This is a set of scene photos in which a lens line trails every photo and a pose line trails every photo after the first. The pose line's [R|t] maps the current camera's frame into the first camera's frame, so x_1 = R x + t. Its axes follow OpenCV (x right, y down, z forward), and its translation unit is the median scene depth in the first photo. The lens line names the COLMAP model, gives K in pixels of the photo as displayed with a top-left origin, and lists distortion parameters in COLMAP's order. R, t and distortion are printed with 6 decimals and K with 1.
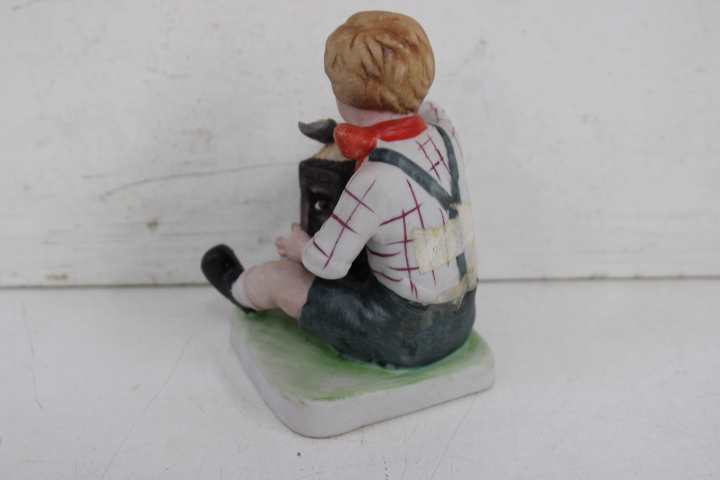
lens RADIAL K [[1134.5, 0, 357.6], [0, 1134.5, 244.4], [0, 0, 1]] dist [-0.022425, 0.075950]
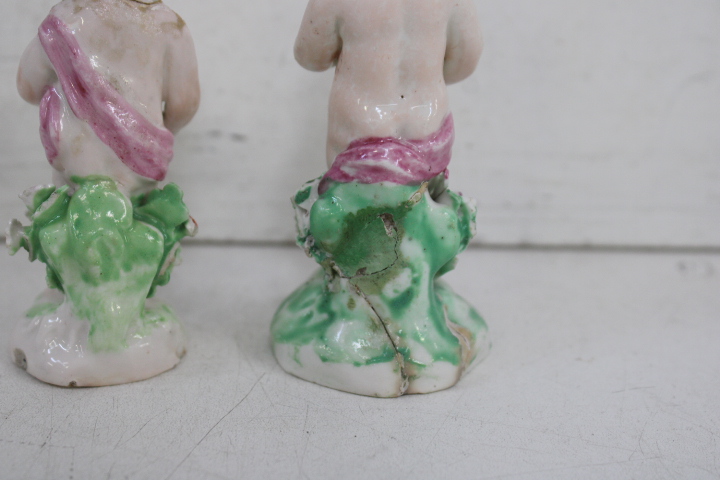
lens RADIAL K [[1112.6, 0, 356.1], [0, 1112.6, 239.9], [0, 0, 1]] dist [-0.024012, 0.003269]
pose [[0.997704, 0.027046, 0.062096, 0.104683], [-0.020374, 0.994192, -0.105675, 0.104624], [-0.064594, 0.104167, 0.992460, 0.341353]]
